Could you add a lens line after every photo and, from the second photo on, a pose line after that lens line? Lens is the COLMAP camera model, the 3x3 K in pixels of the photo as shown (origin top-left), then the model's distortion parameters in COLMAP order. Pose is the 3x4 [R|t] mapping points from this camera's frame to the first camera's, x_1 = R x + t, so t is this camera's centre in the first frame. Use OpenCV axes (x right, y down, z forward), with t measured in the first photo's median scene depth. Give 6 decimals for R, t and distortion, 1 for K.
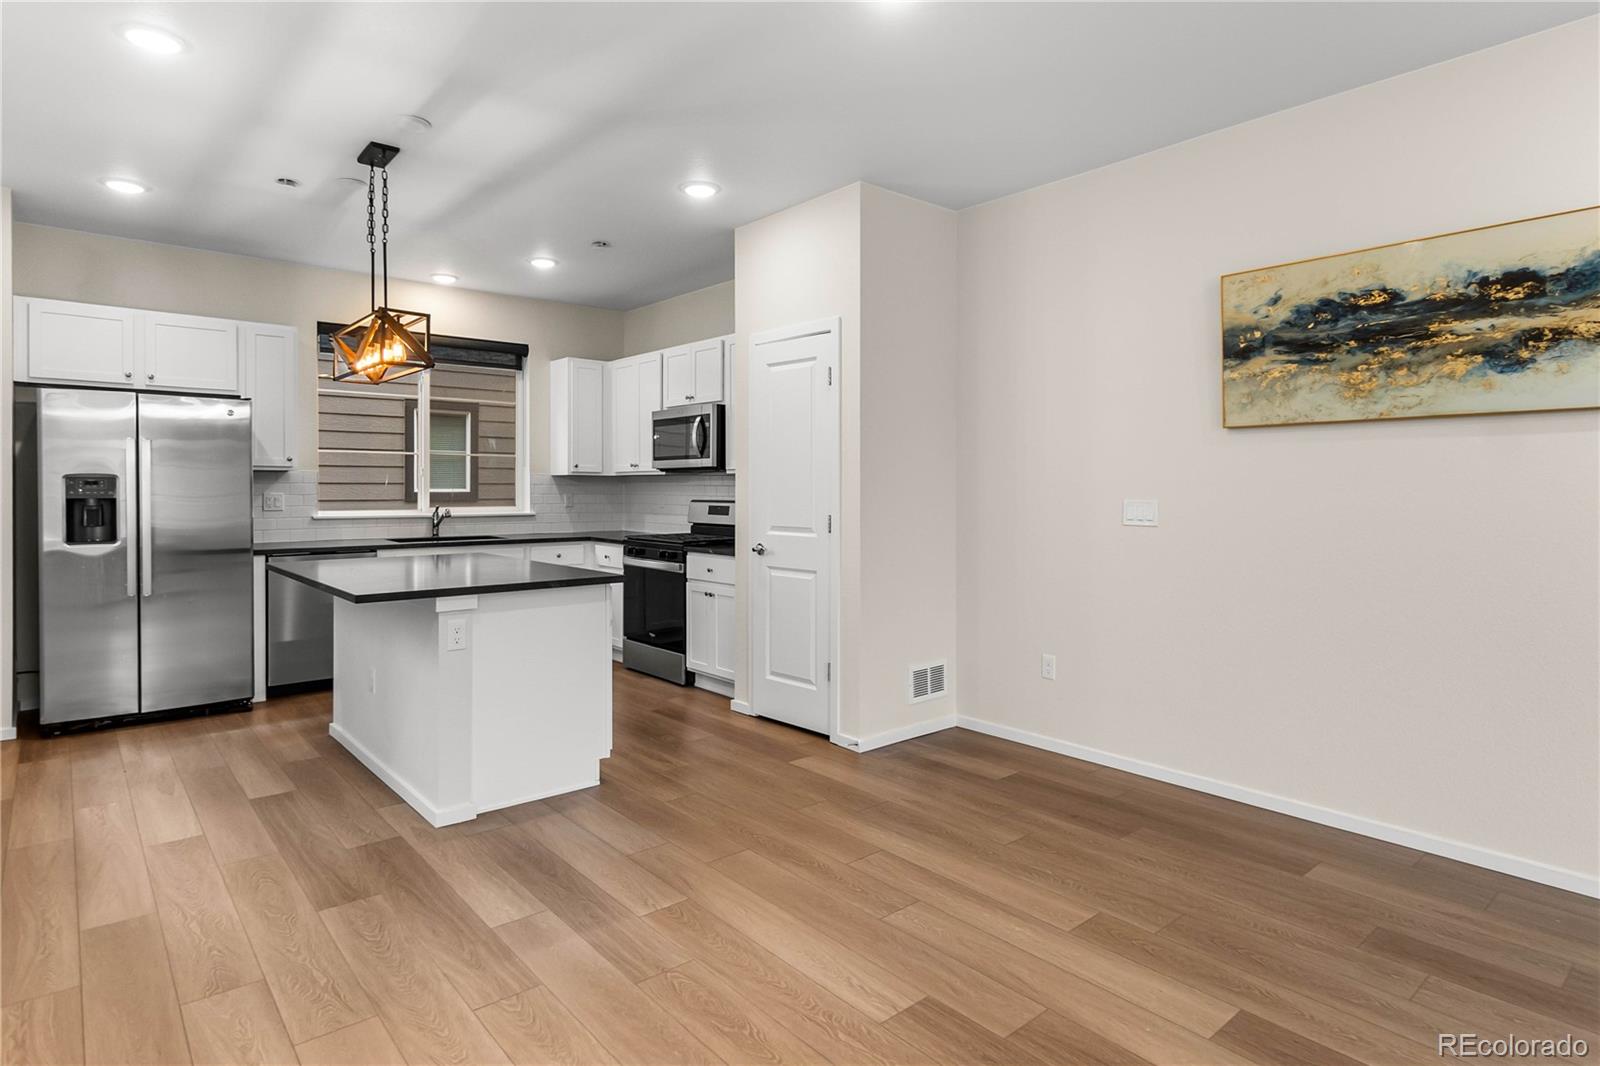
lens RADIAL K [[859.7, 0, 819.9], [0, 859.7, 502.5], [0, 0, 1]] dist [-0.004212, 0.000519]
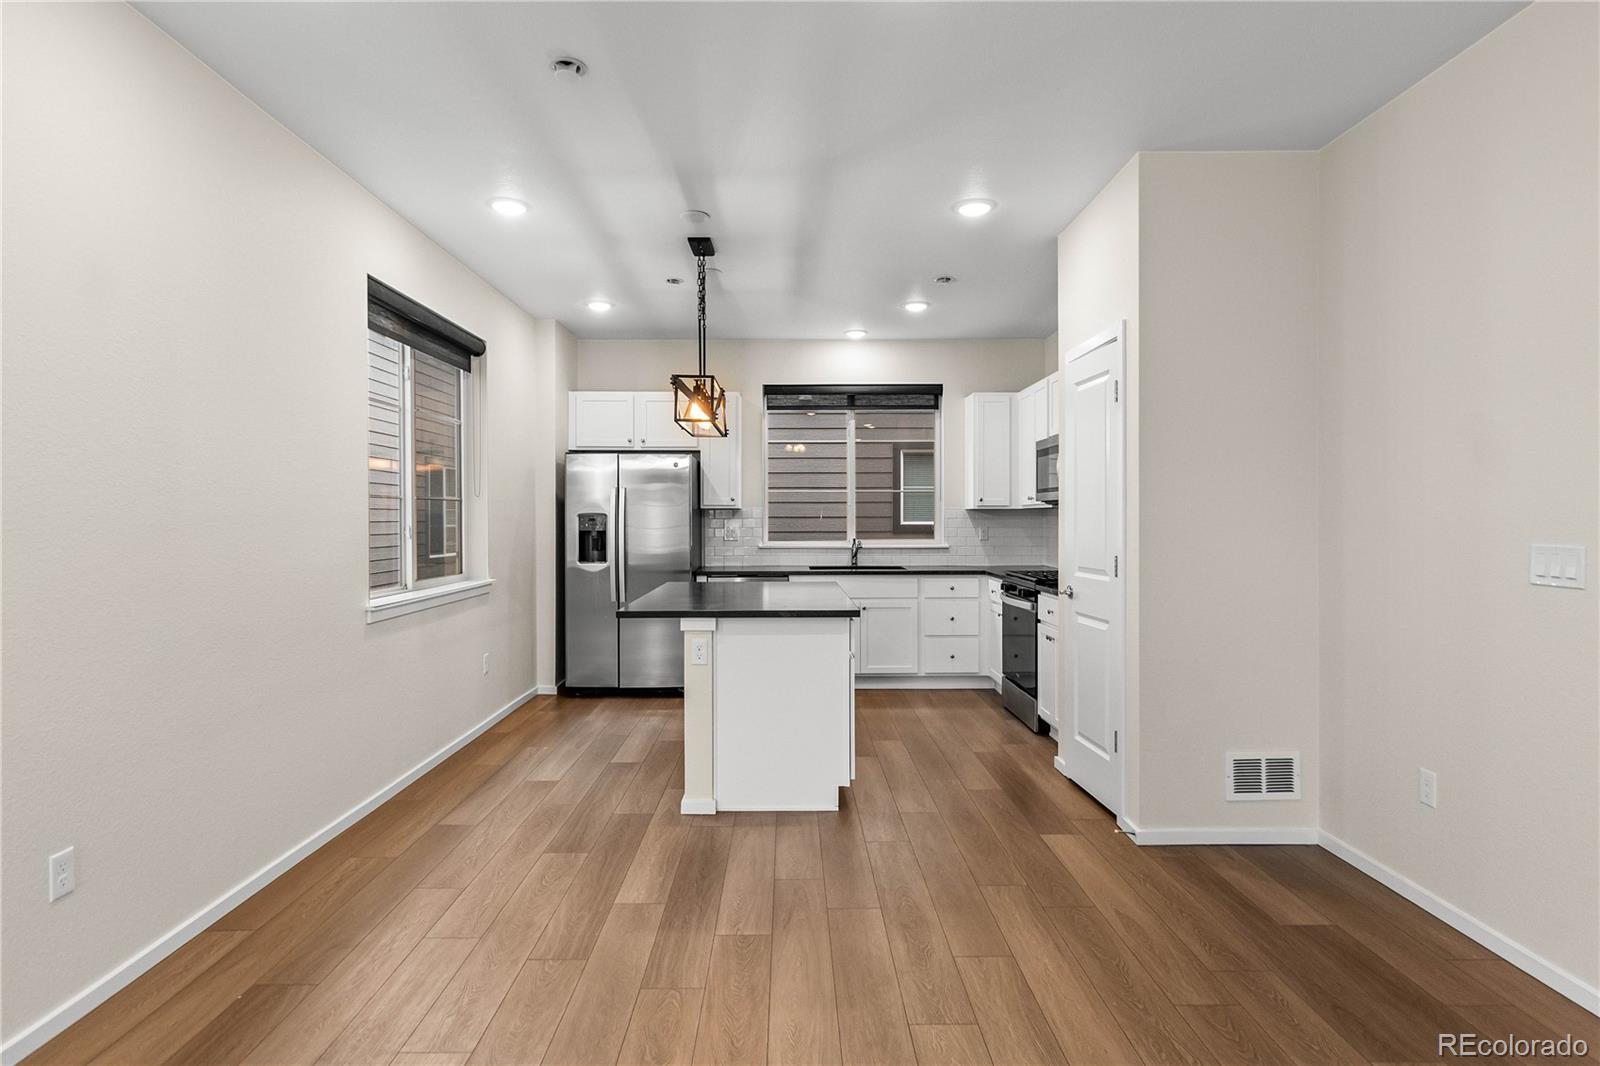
lens RADIAL K [[859.7, 0, 800.0], [0, 859.7, 527.3], [0, 0, 1]] dist [-0.004212, 0.000519]
pose [[0.757158, 0.003665, -0.653222, 0.371764], [-0.007886, 0.999963, -0.003530, -0.009002], [0.653184, 0.007824, 0.757159, 0.180081]]
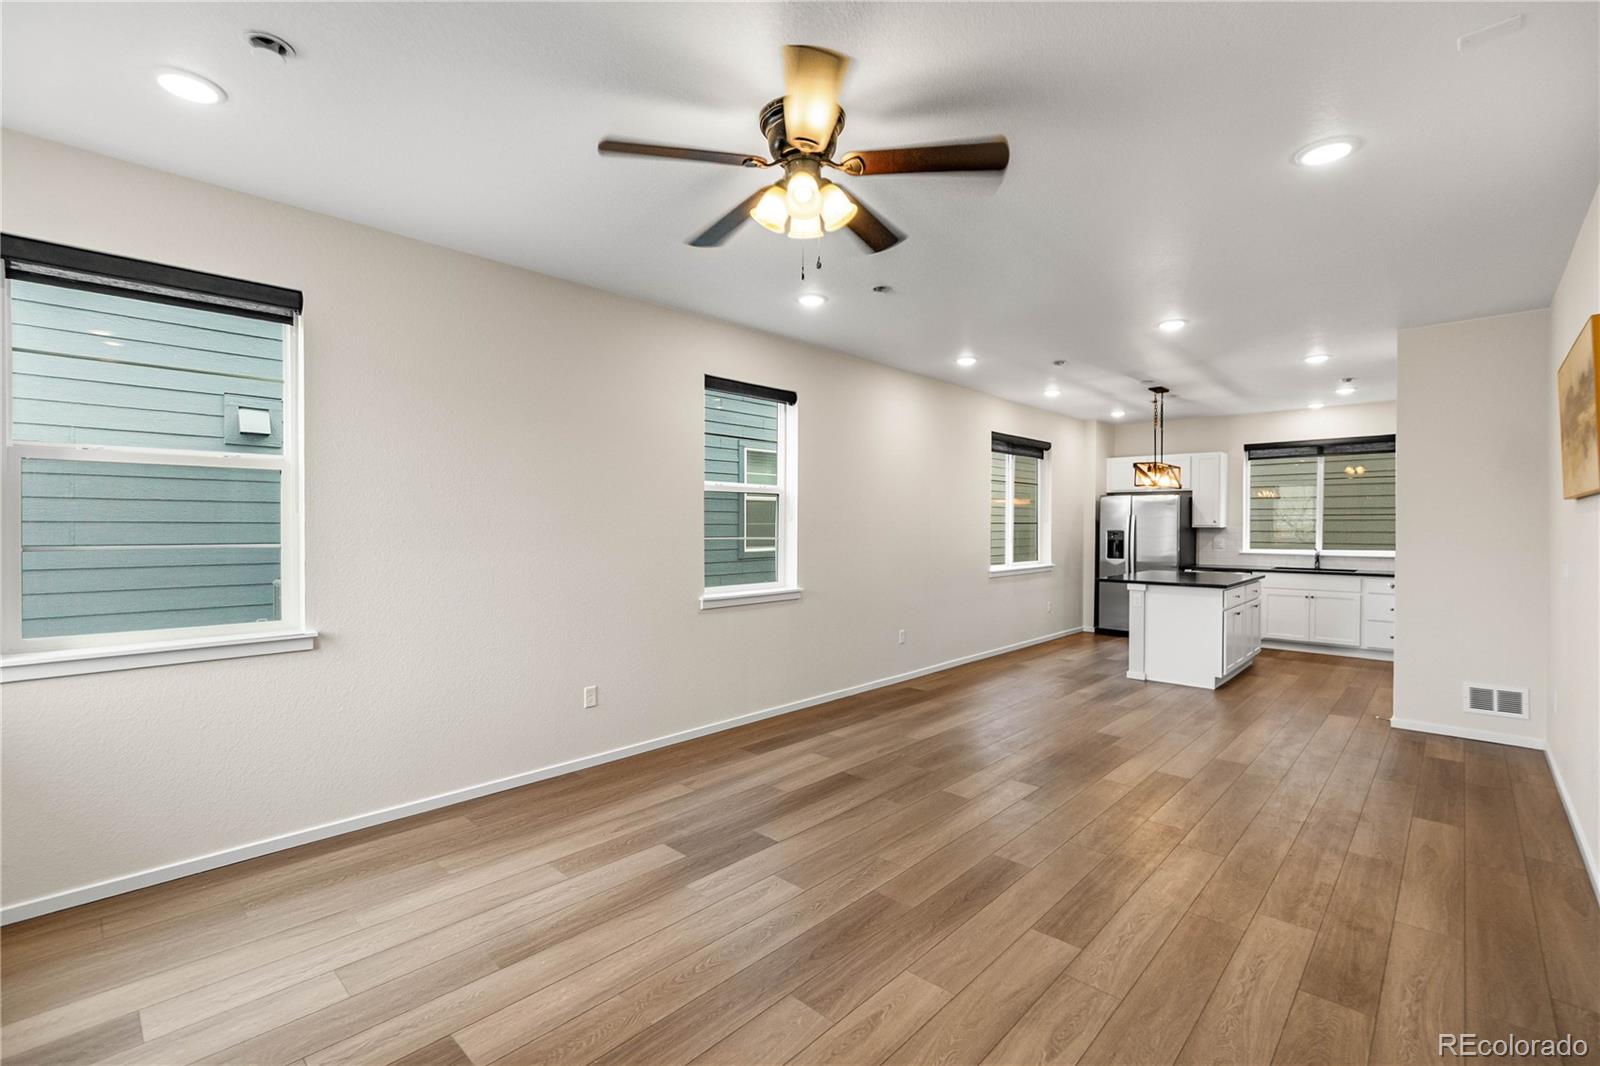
lens RADIAL K [[715.0, 0, 771.1], [0, 715.0, 531.8], [0, 0, 1]] dist [-0.003965, -0.000476]
pose [[0.069092, 0.008964, -0.997570, 1.281534], [-0.019580, 0.999779, 0.007628, -0.028264], [0.997418, 0.019005, 0.069252, -0.141929]]
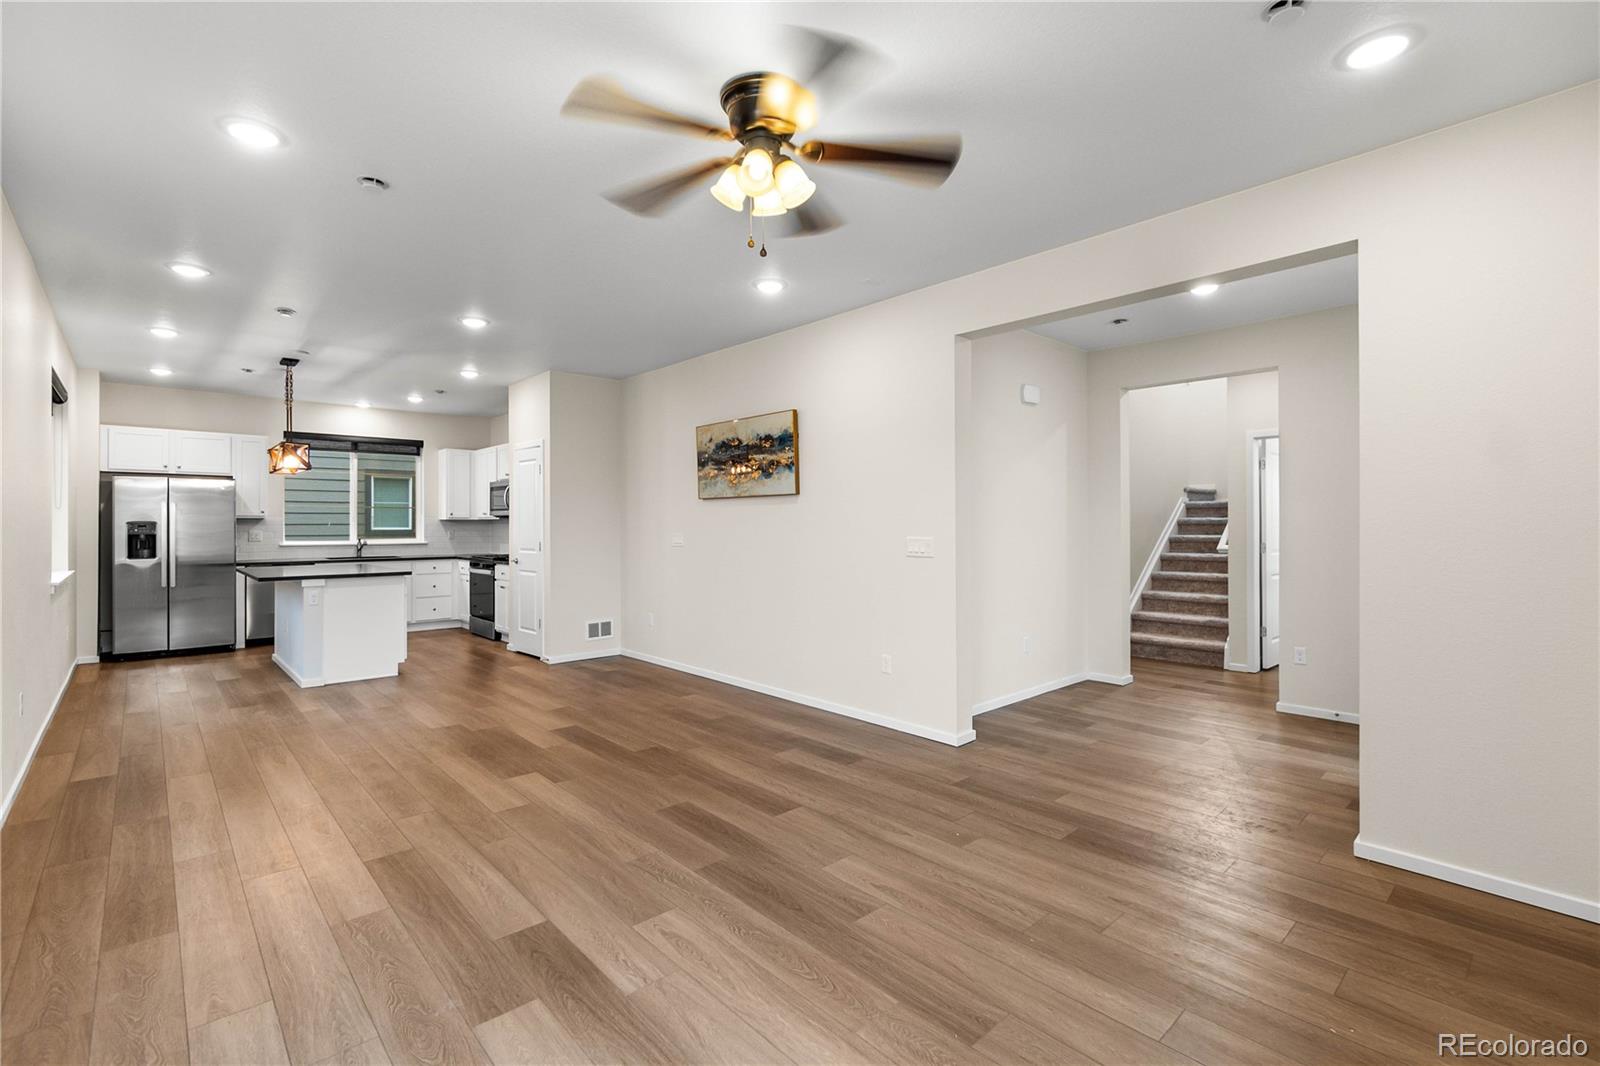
lens RADIAL K [[715.0, 0, 827.0], [0, 715.0, 529.1], [0, 0, 1]] dist [-0.003965, -0.000476]
pose [[0.999087, -0.003190, 0.042605, 0.667731], [0.003570, 0.999955, -0.008845, 0.002749], [-0.042575, 0.008989, 0.999053, -0.712776]]
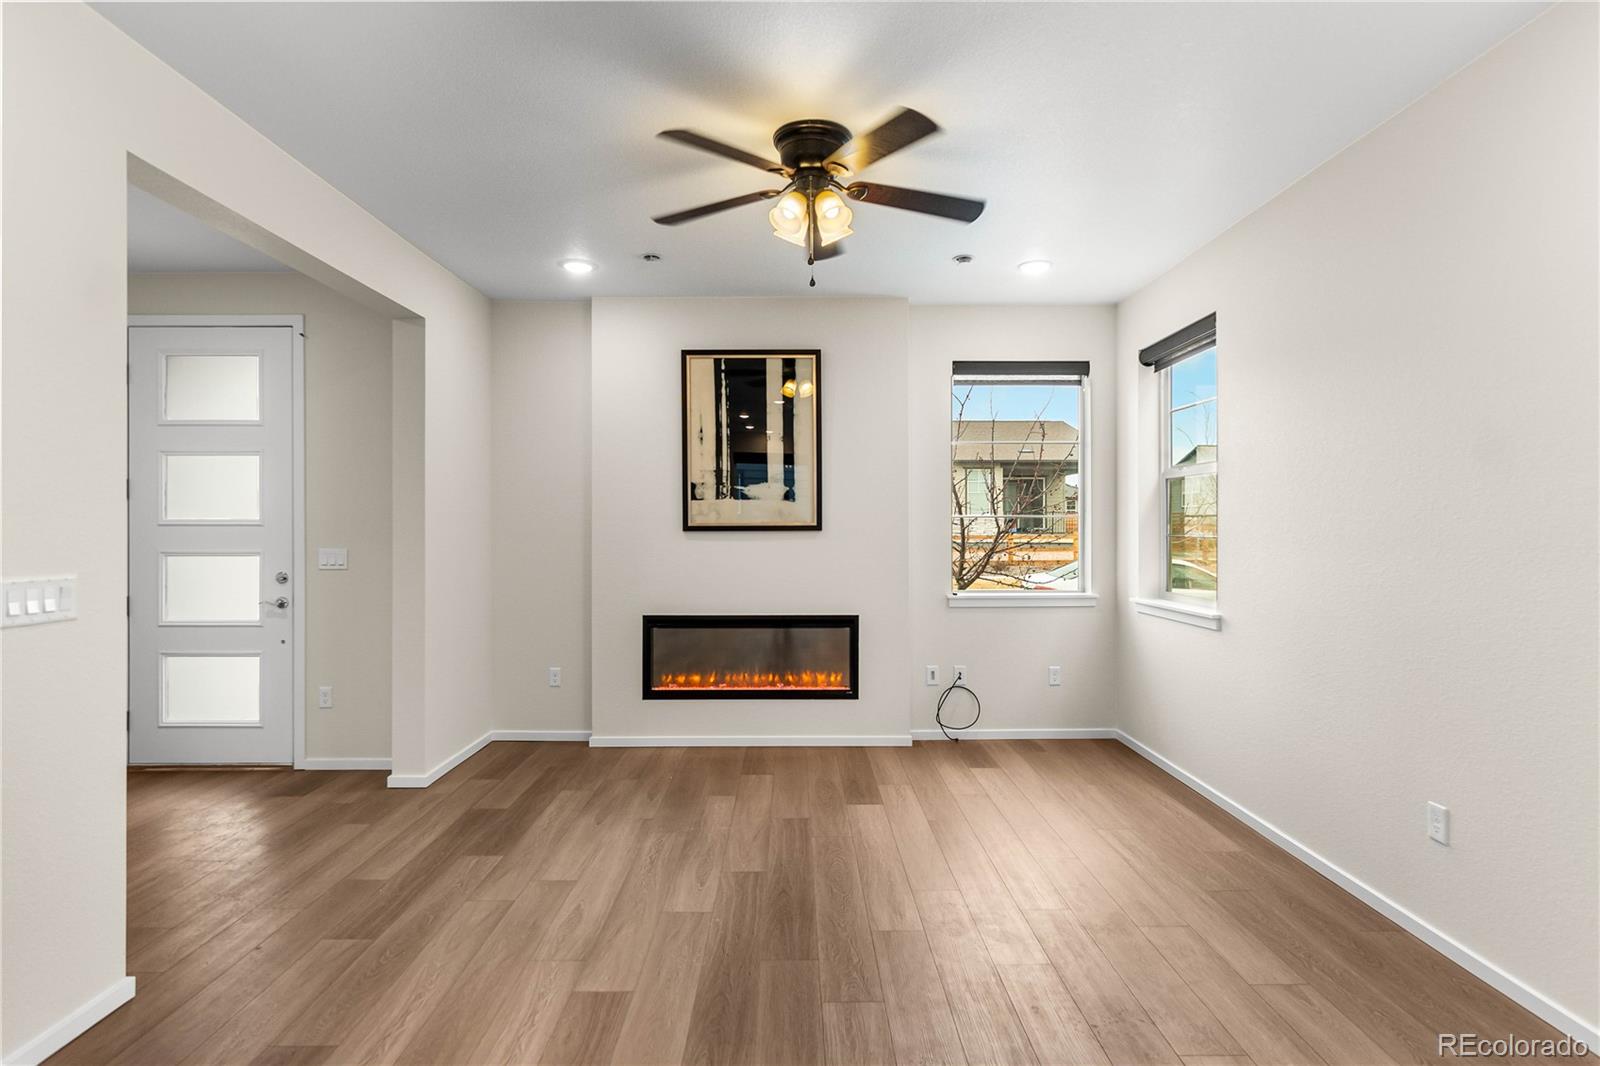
lens RADIAL K [[836.6, 0, 783.4], [0, 836.6, 528.3], [0, 0, 1]] dist [-0.003371, 0.003774]
pose [[-0.744644, -0.007462, 0.667420, 0.121458], [0.008469, 0.999751, 0.020626, -0.031450], [-0.667408, 0.021012, -0.744396, 0.550802]]
